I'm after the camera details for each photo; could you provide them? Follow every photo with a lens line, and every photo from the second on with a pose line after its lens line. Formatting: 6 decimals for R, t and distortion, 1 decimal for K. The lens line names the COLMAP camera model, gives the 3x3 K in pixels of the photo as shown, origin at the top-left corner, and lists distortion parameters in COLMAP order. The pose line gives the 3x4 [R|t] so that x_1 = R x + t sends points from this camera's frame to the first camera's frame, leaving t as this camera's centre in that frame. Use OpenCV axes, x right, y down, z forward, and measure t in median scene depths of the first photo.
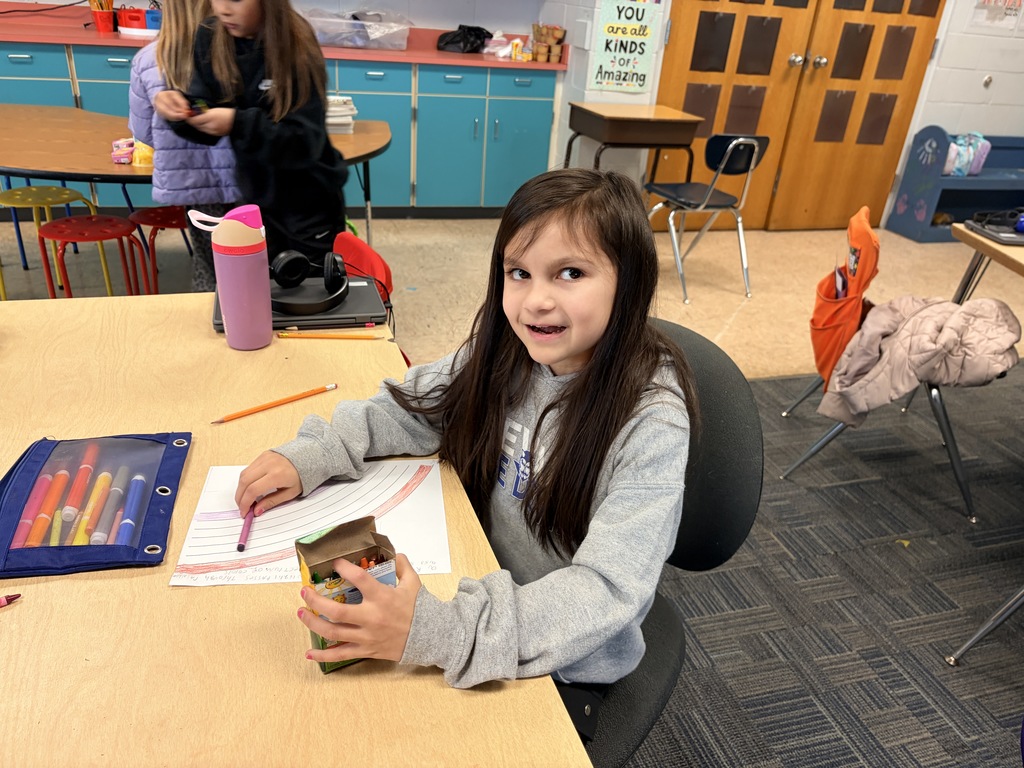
lens RADIAL K [[766.3, 0, 512.0], [0, 766.3, 384.0], [0, 0, 1]] dist [0.007615, -0.035073]
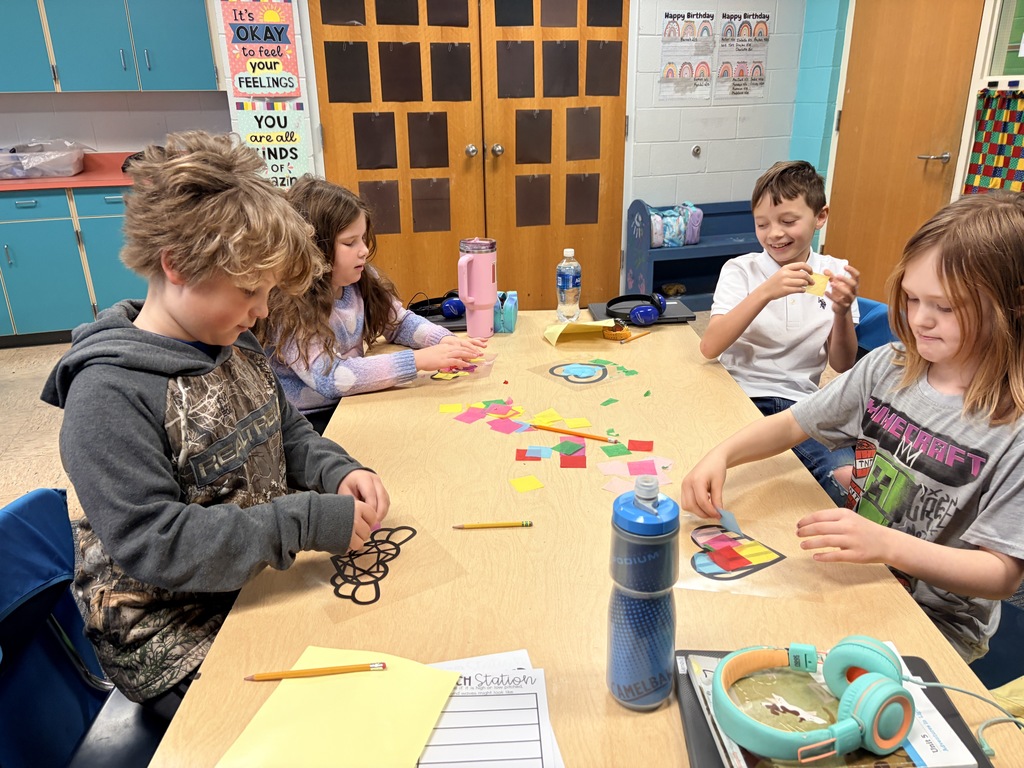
lens RADIAL K [[766.3, 0, 512.0], [0, 766.3, 384.0], [0, 0, 1]] dist [0.007615, -0.035073]
pose [[0.996214, -0.086936, -0.000667, 0.390423], [0.086206, 0.988786, -0.121949, 0.006044], [0.011262, 0.121430, 0.992536, 0.041422]]
